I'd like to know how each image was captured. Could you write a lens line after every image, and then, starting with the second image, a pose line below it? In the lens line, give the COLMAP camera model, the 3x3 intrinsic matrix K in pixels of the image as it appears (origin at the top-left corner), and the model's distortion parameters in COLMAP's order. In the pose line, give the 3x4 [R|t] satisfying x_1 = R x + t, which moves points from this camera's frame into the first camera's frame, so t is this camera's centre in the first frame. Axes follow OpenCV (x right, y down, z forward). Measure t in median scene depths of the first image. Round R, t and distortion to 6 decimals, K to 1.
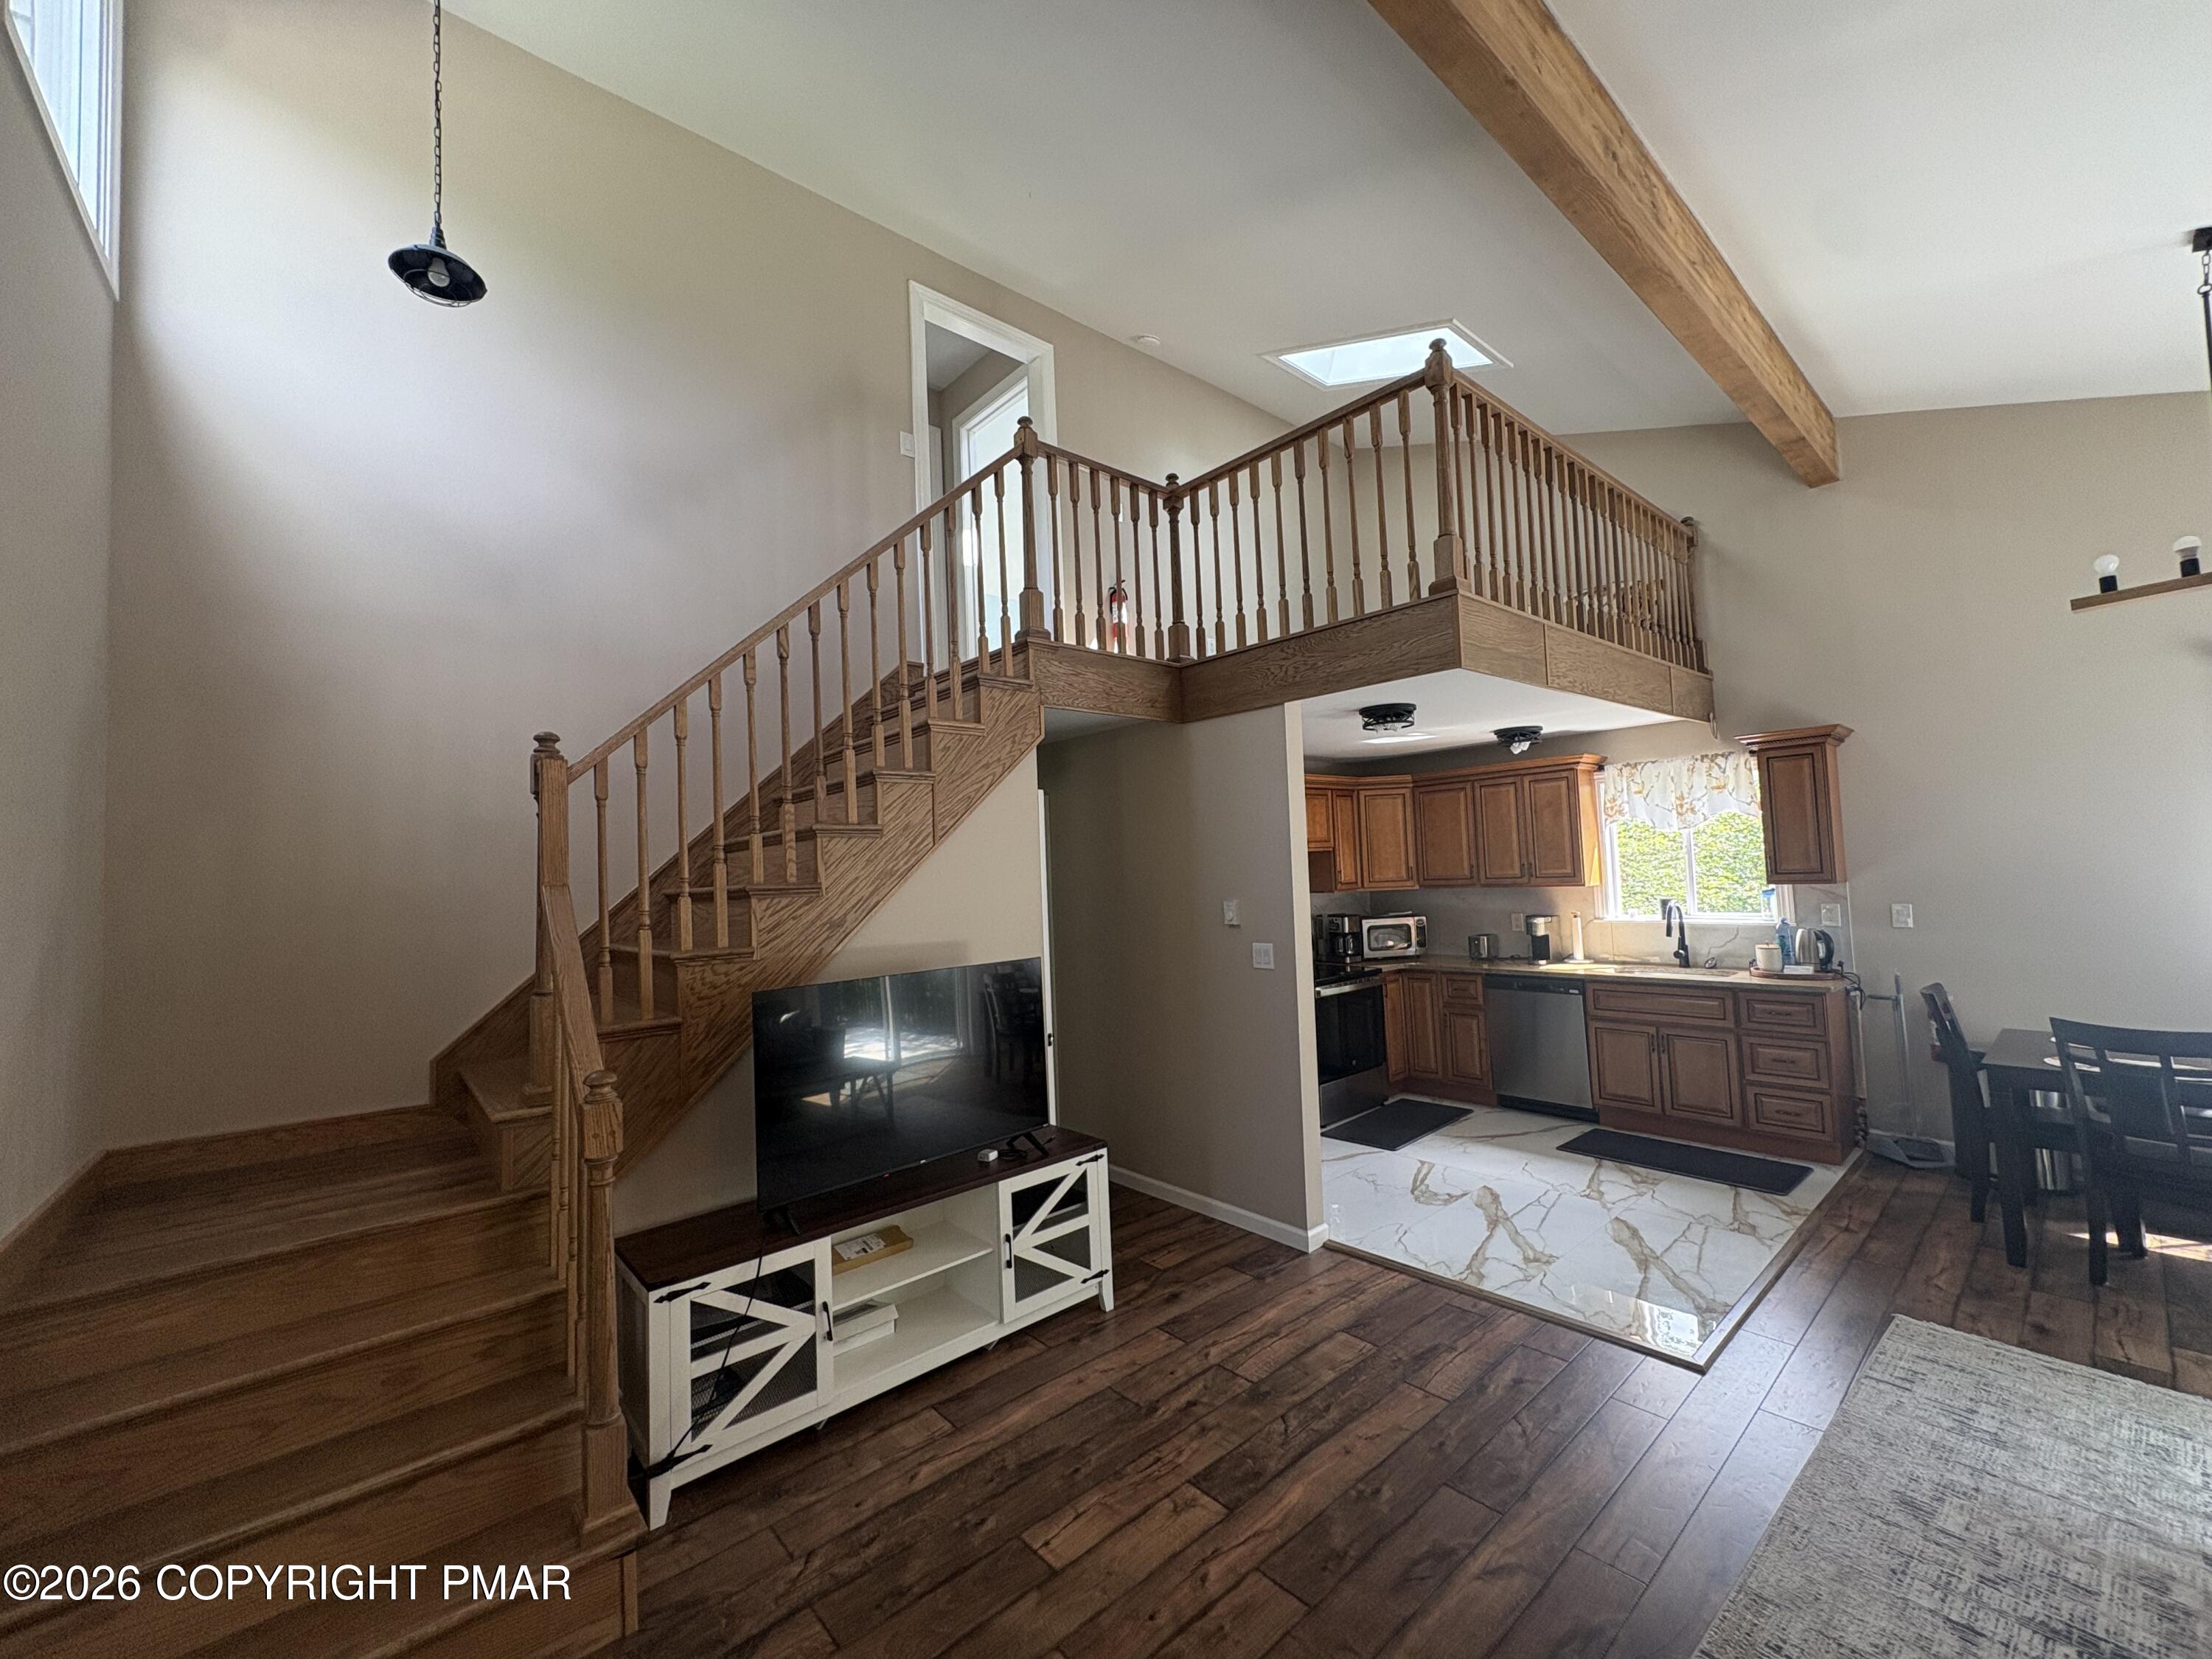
lens RADIAL K [[881.7, 0, 1105.4], [0, 881.7, 825.9], [0, 0, 1]] dist [-0.000438, -0.000087]
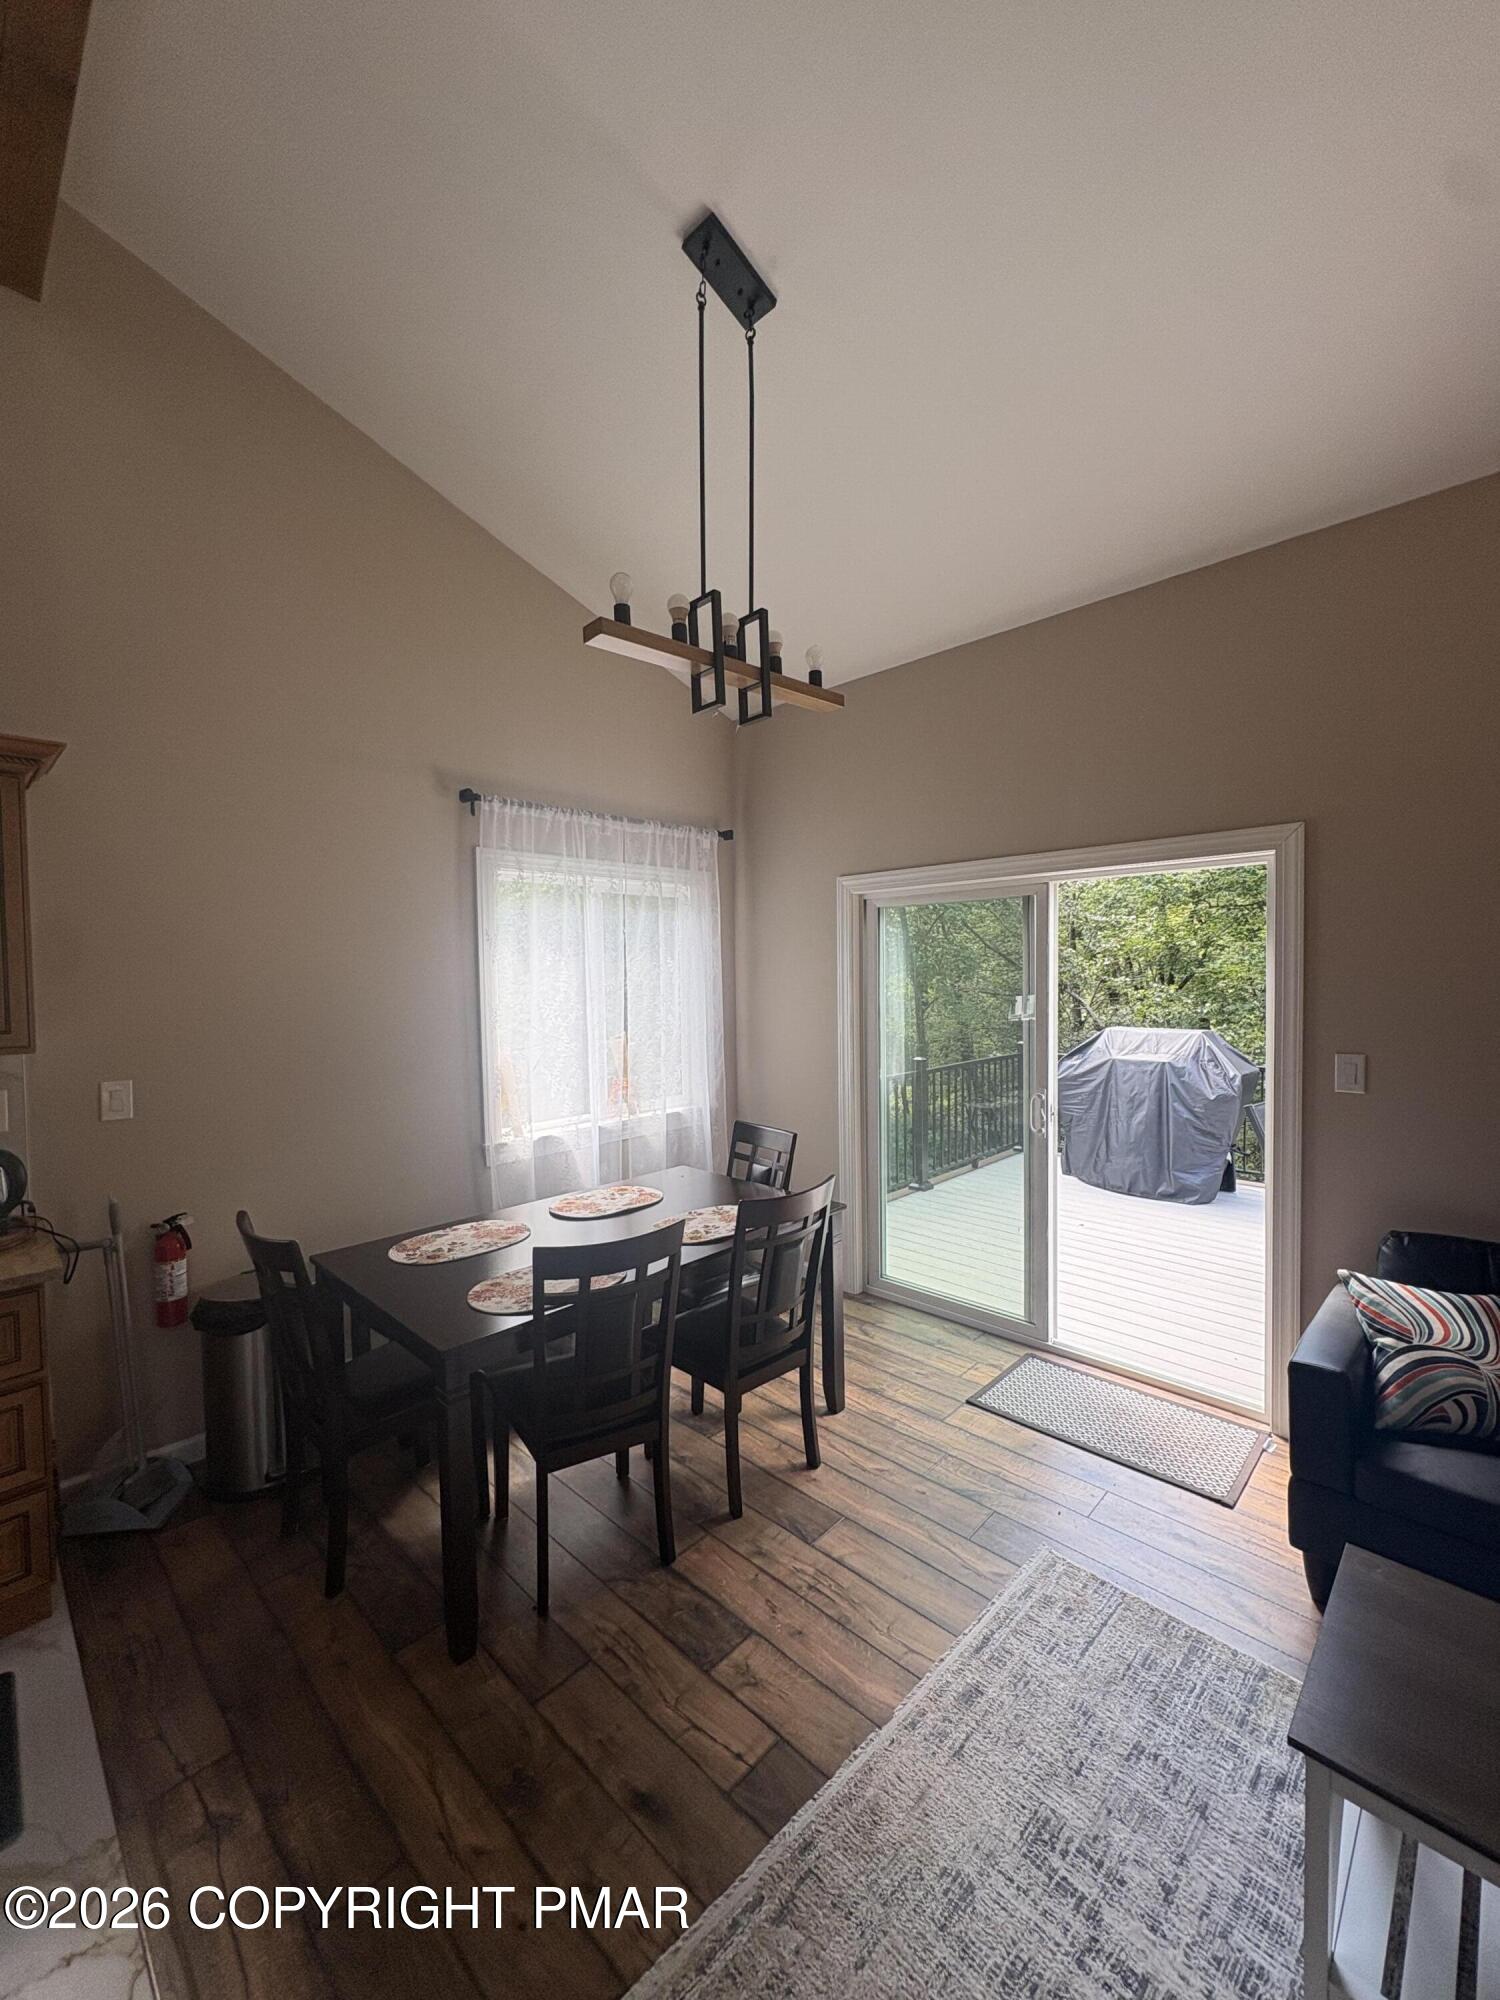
lens RADIAL K [[797.2, 0, 751.0], [0, 797.2, 994.4], [0, 0, 1]] dist [-0.000438, -0.000087]
pose [[-0.089496, 0.011377, 0.995922, 0.284574], [-0.037283, 0.999196, -0.014764, 0.019552], [-0.995289, -0.038452, -0.089000, 0.545672]]
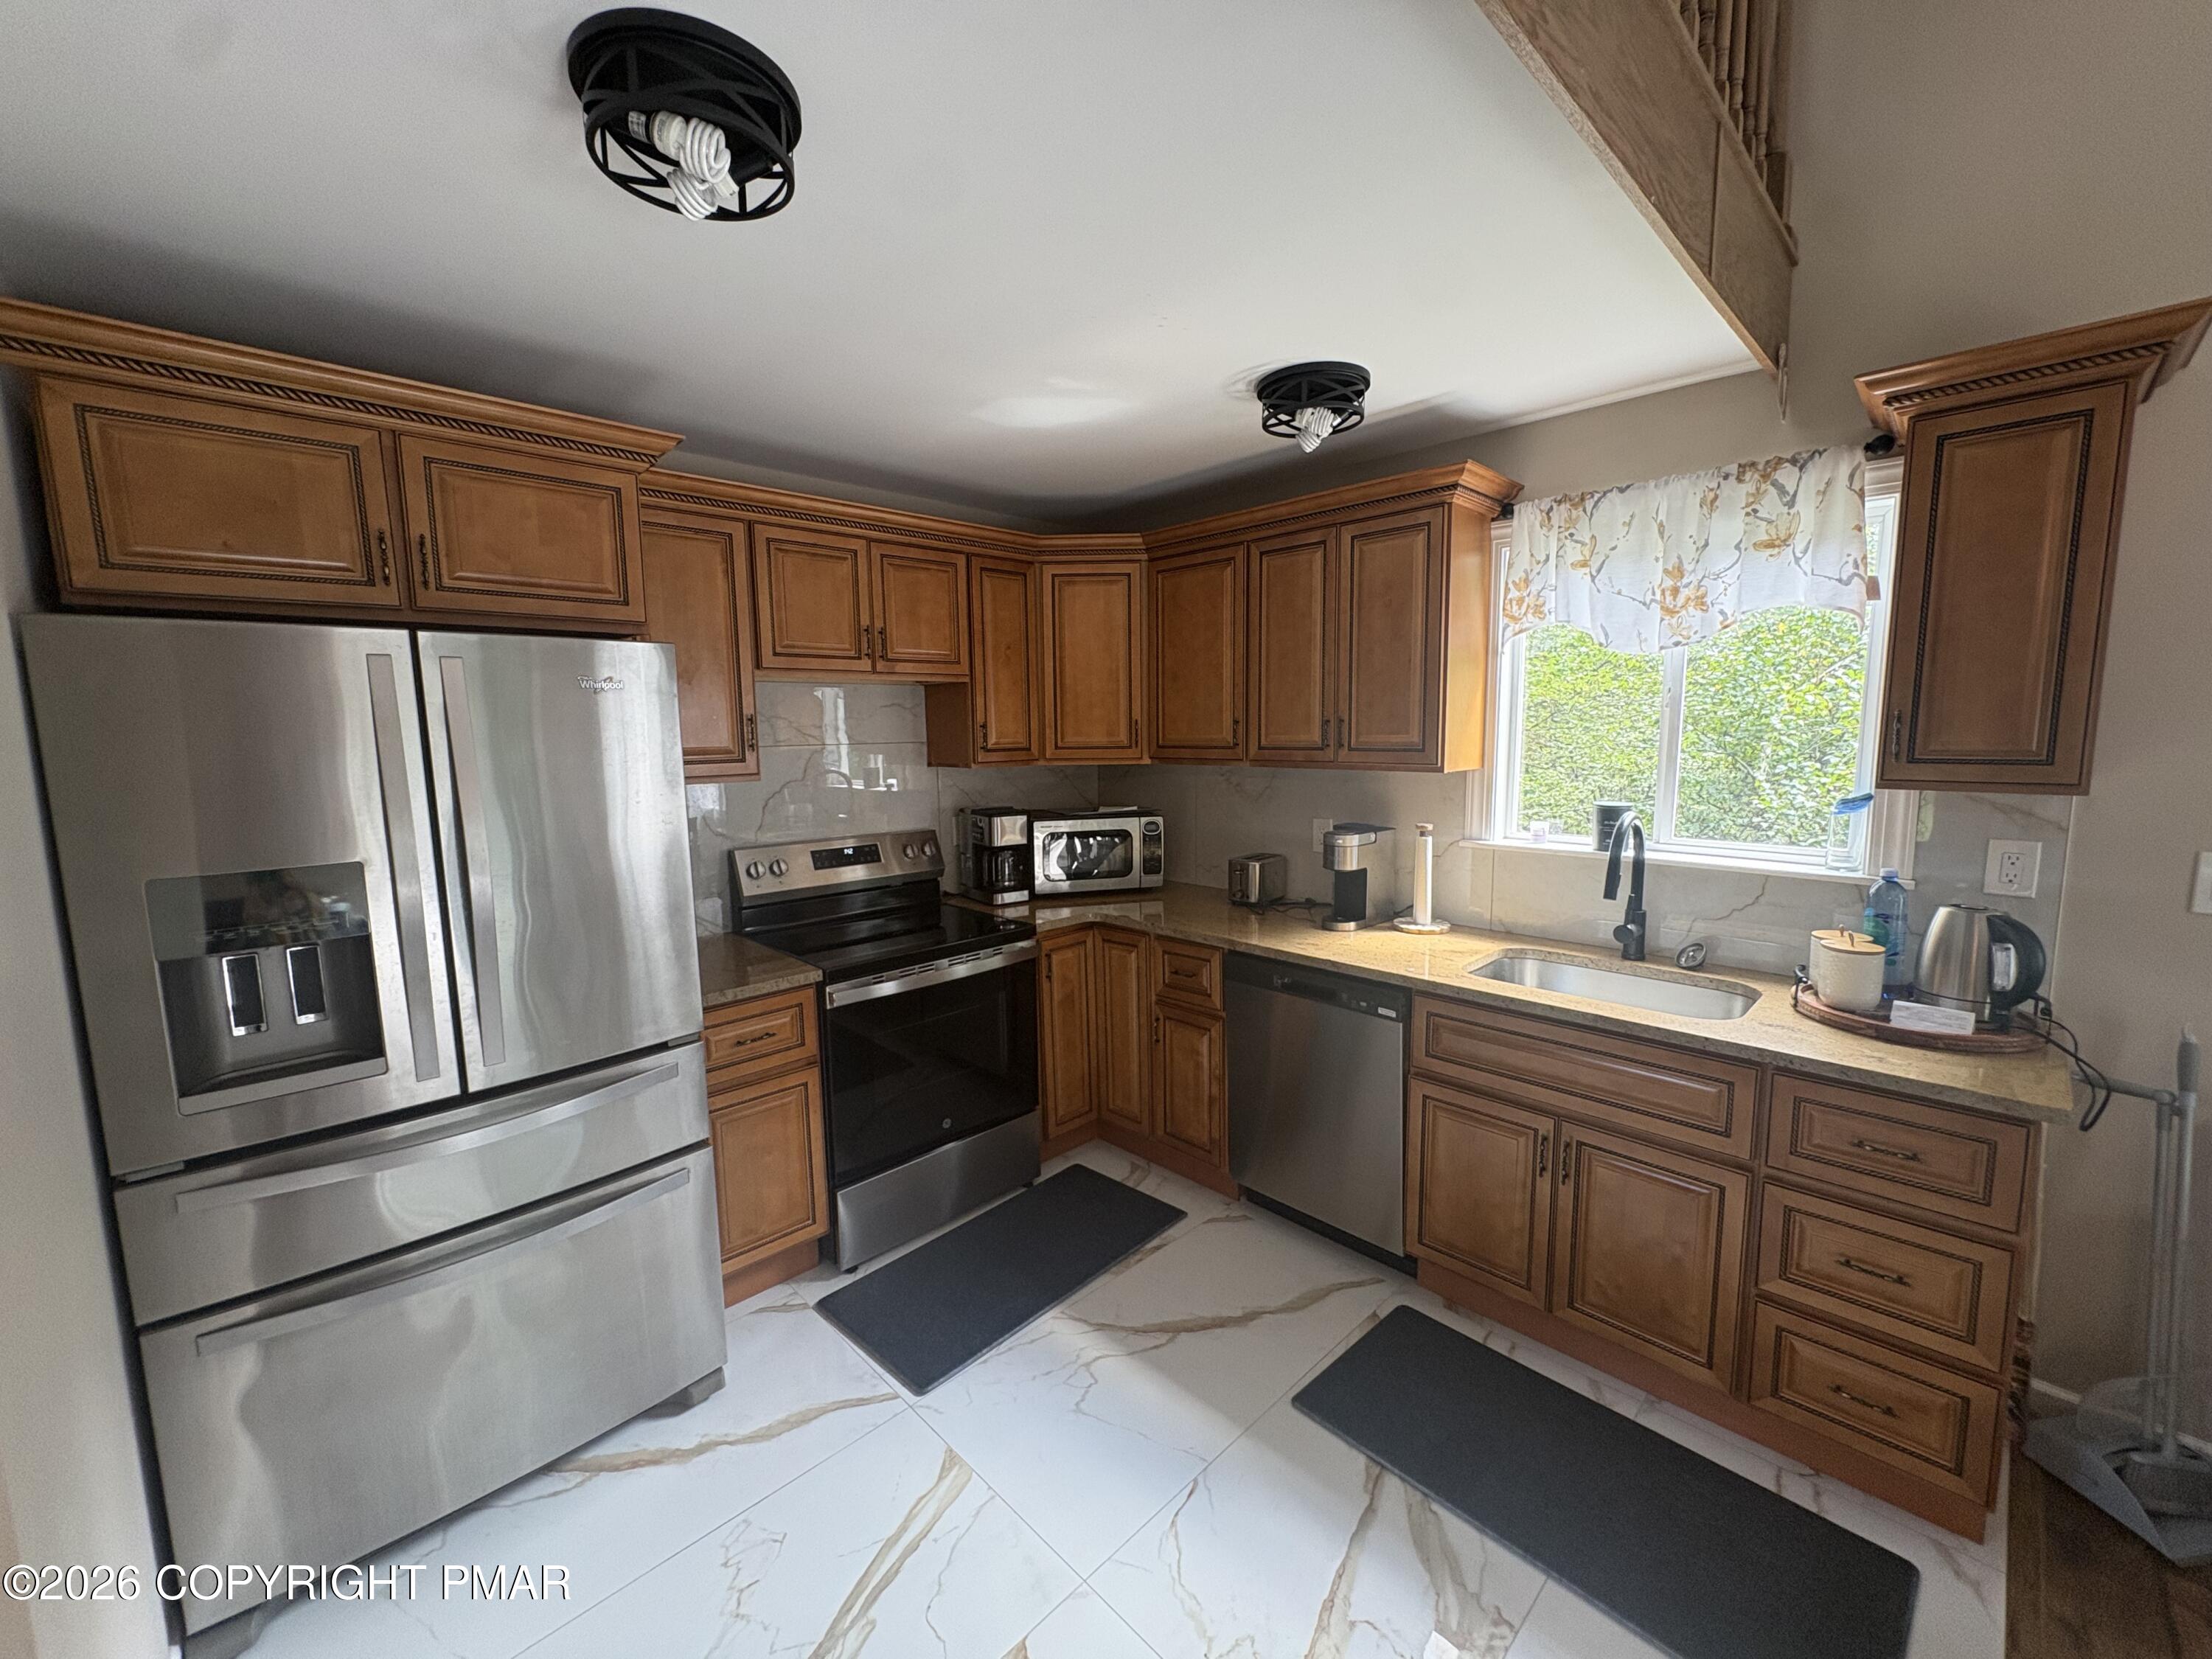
lens RADIAL K [[881.7, 0, 1102.7], [0, 881.7, 829.1], [0, 0, 1]] dist [-0.000438, -0.000087]
pose [[0.997912, 0.016619, 0.062416, 0.357903], [-0.027160, 0.984716, 0.172039, 0.024949], [-0.058603, -0.173375, 0.983111, 0.585649]]
